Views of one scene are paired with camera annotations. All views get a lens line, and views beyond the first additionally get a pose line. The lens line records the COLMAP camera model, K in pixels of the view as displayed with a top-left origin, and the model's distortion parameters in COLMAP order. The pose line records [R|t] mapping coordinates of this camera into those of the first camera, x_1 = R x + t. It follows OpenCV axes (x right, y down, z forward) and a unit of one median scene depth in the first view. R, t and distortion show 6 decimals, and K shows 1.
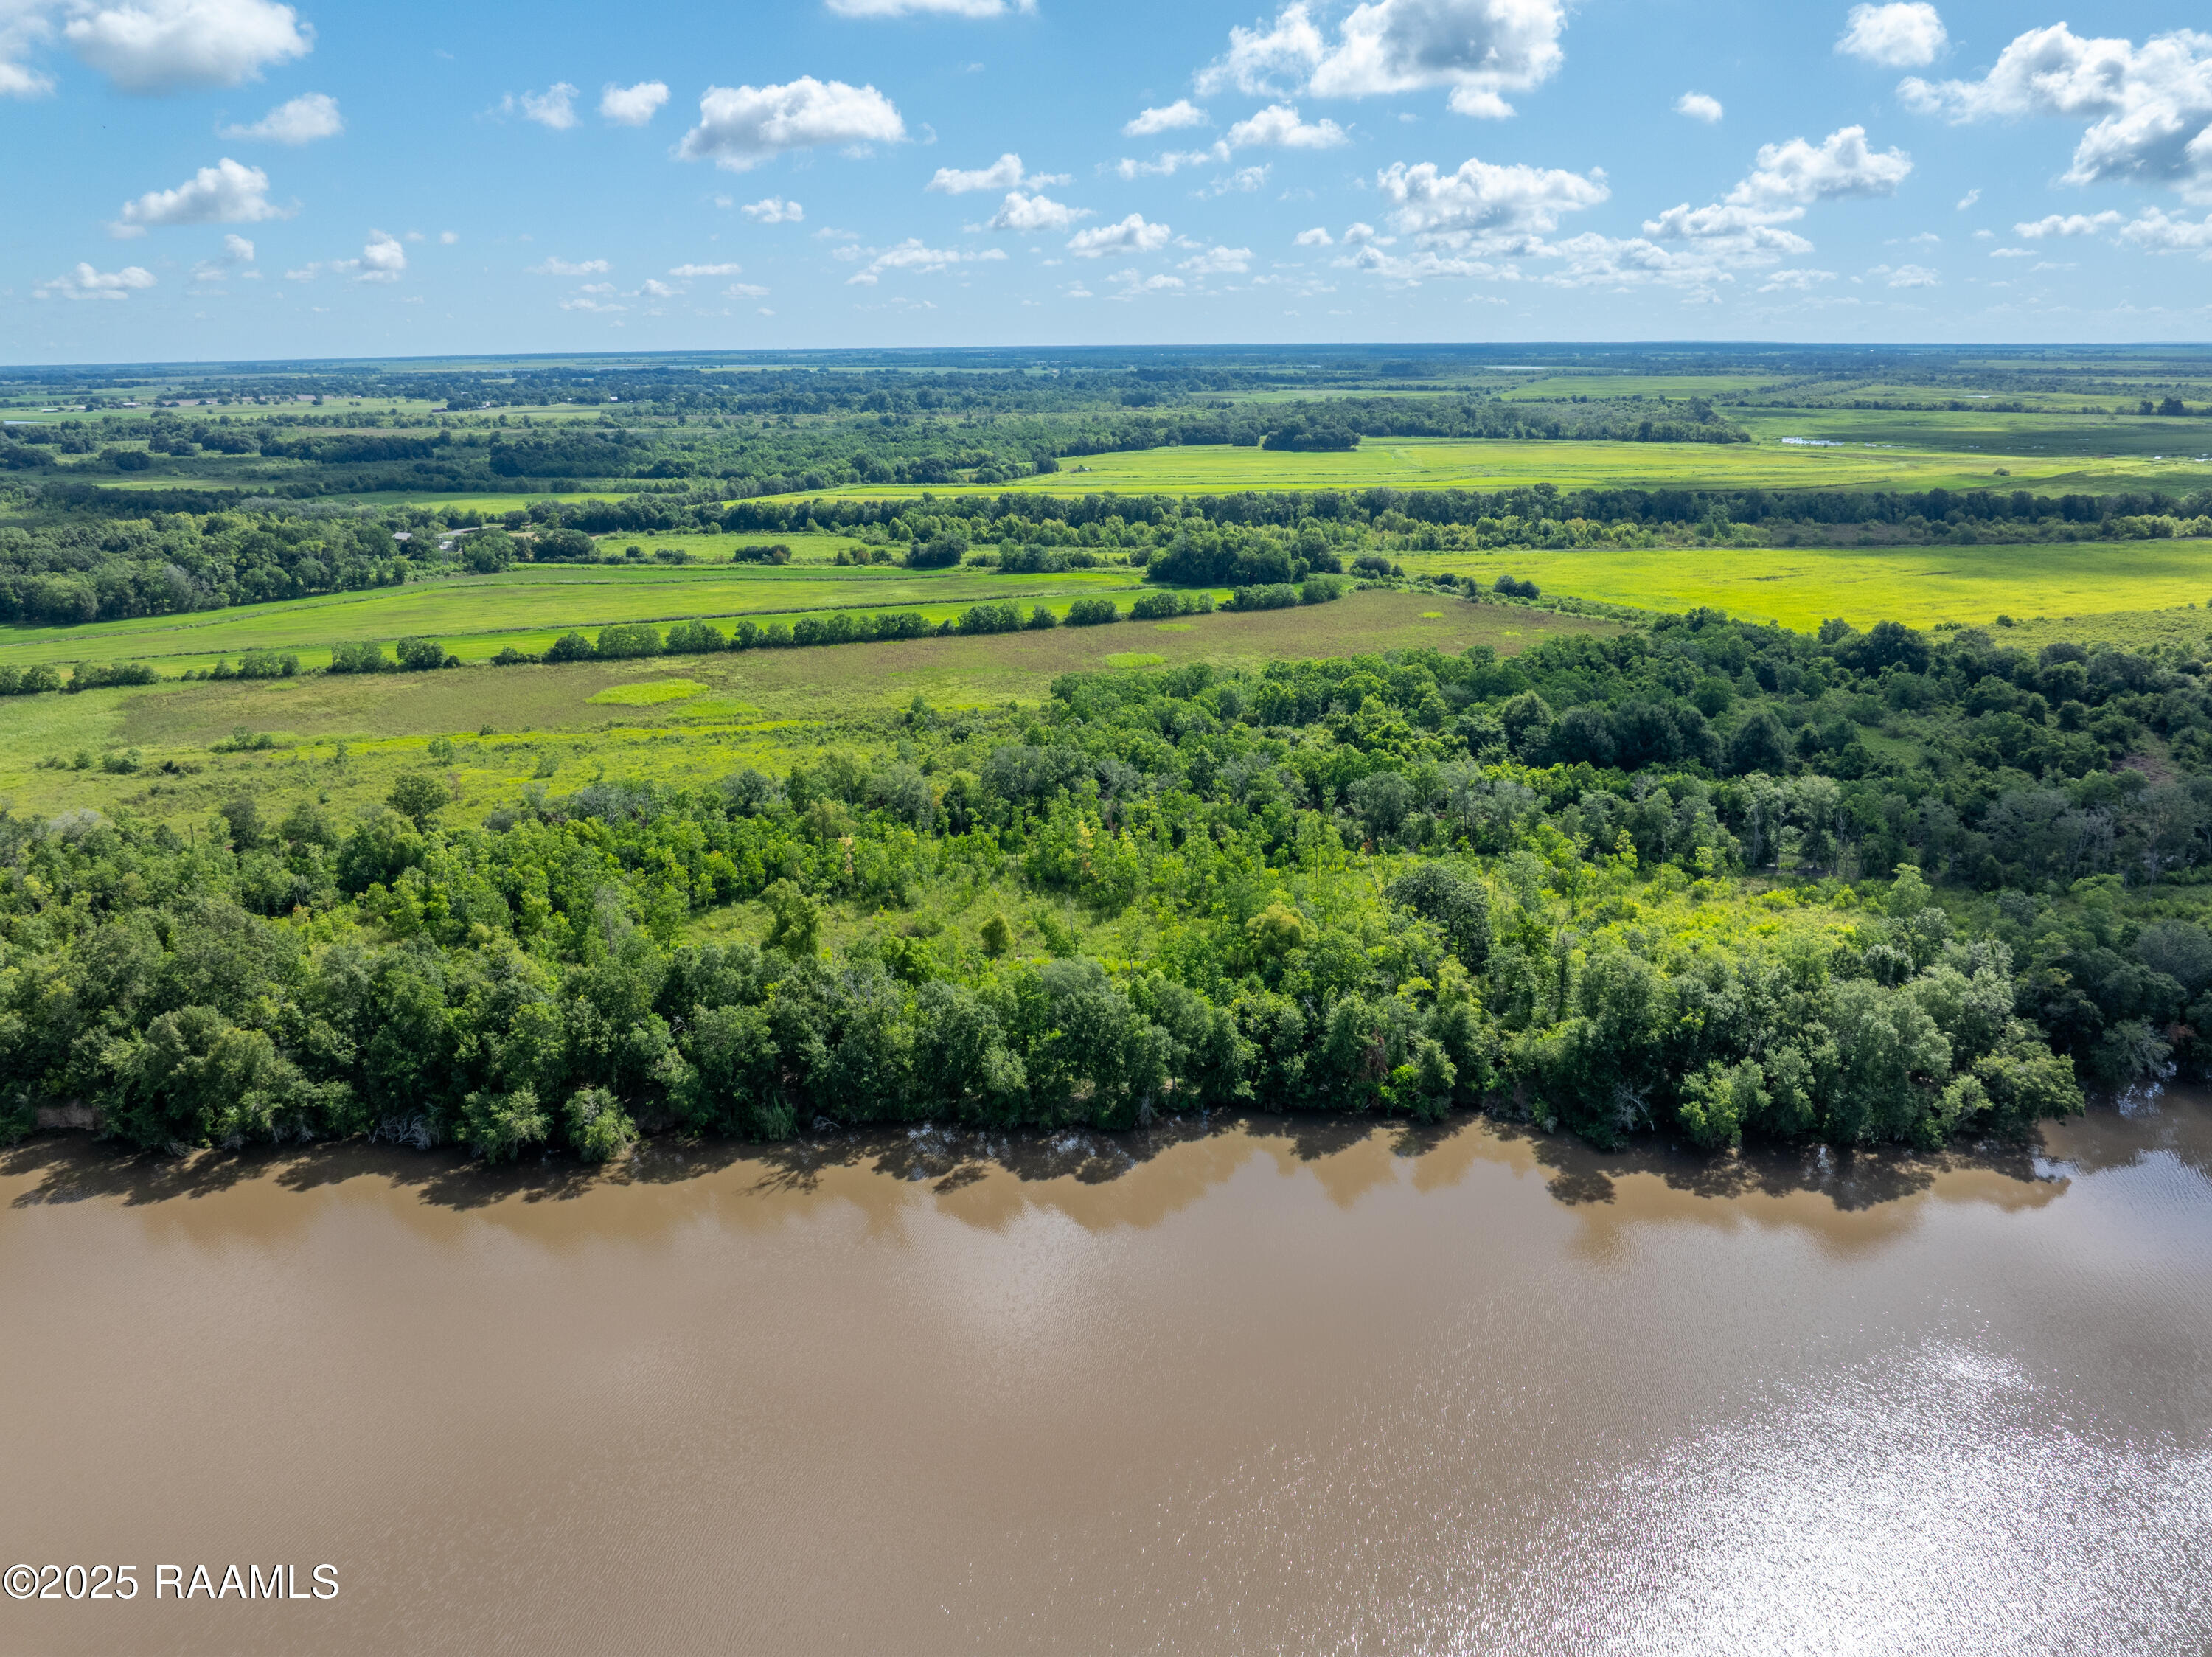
lens RADIAL K [[1473.1, 0, 1106.0], [0, 1473.1, 828.5], [0, 0, 1]] dist [-0.023952, 0.000491]
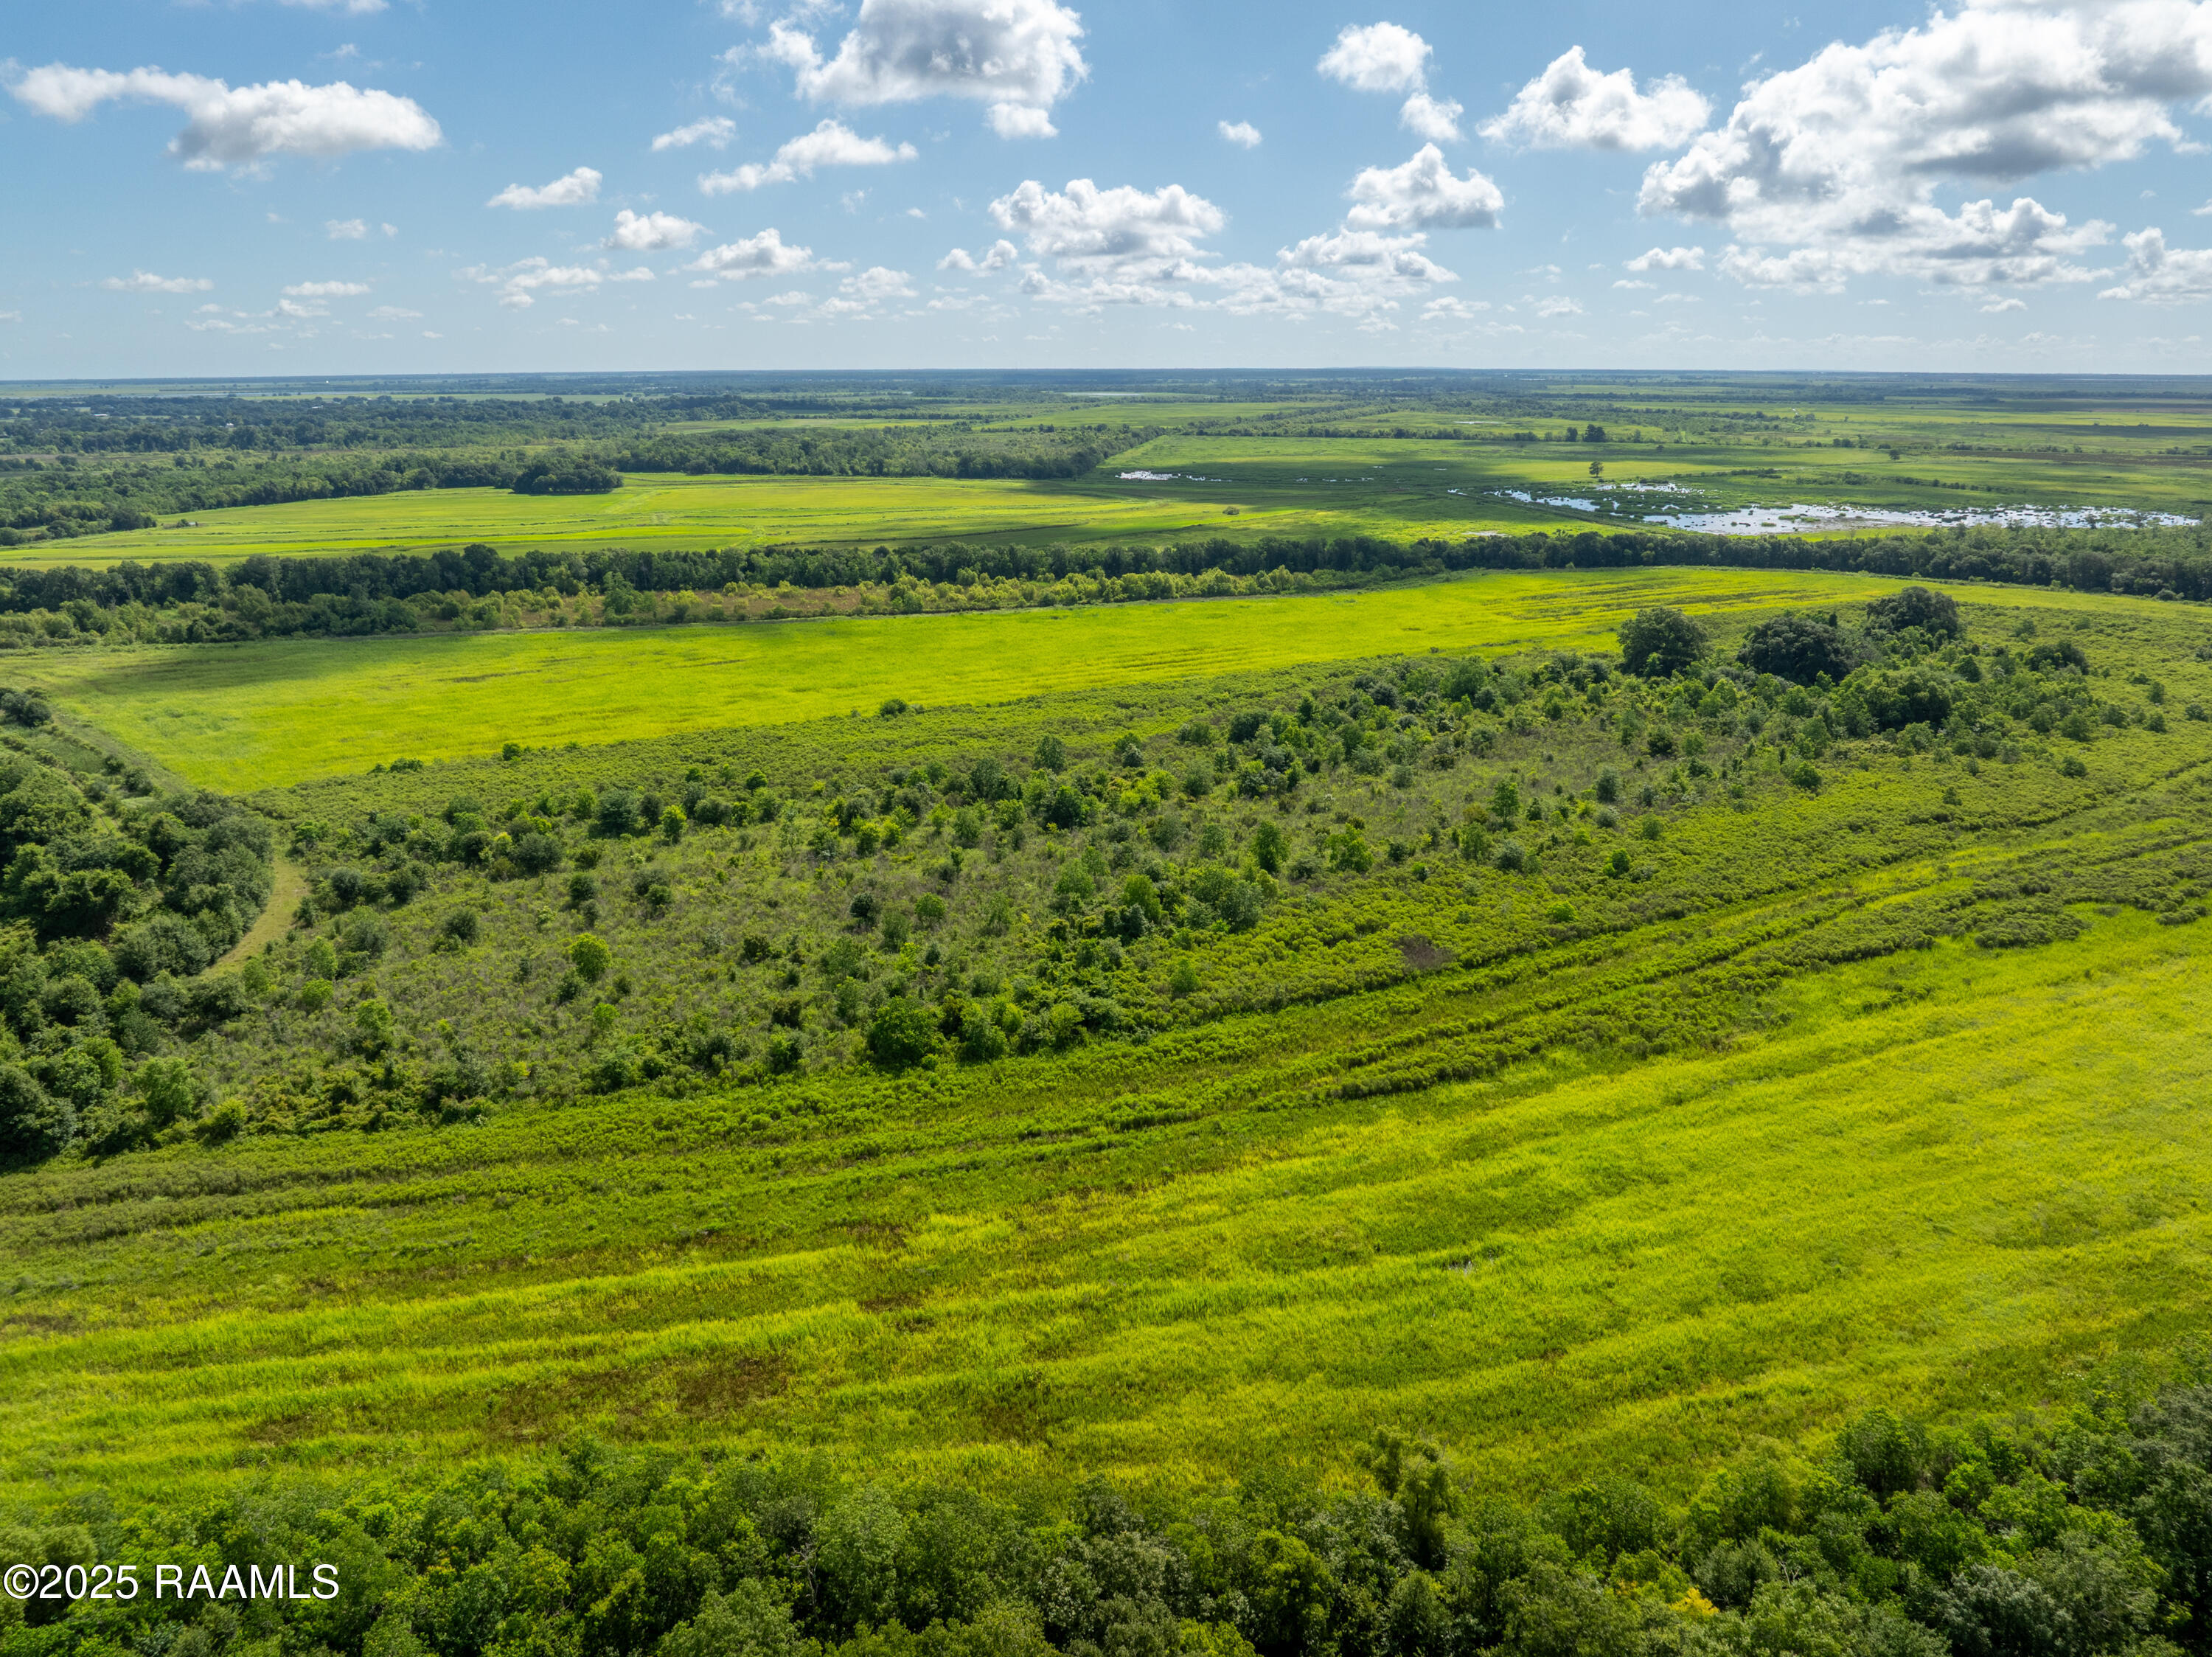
lens RADIAL K [[1485.7, 0, 1106.0], [0, 1485.7, 828.5], [0, 0, 1]] dist [-0.034262, 0.001374]
pose [[0.988048, -0.040035, 0.148859, 0.180396], [0.042565, 0.998998, -0.013851, -0.017564], [-0.148155, 0.020021, 0.988761, 0.047277]]
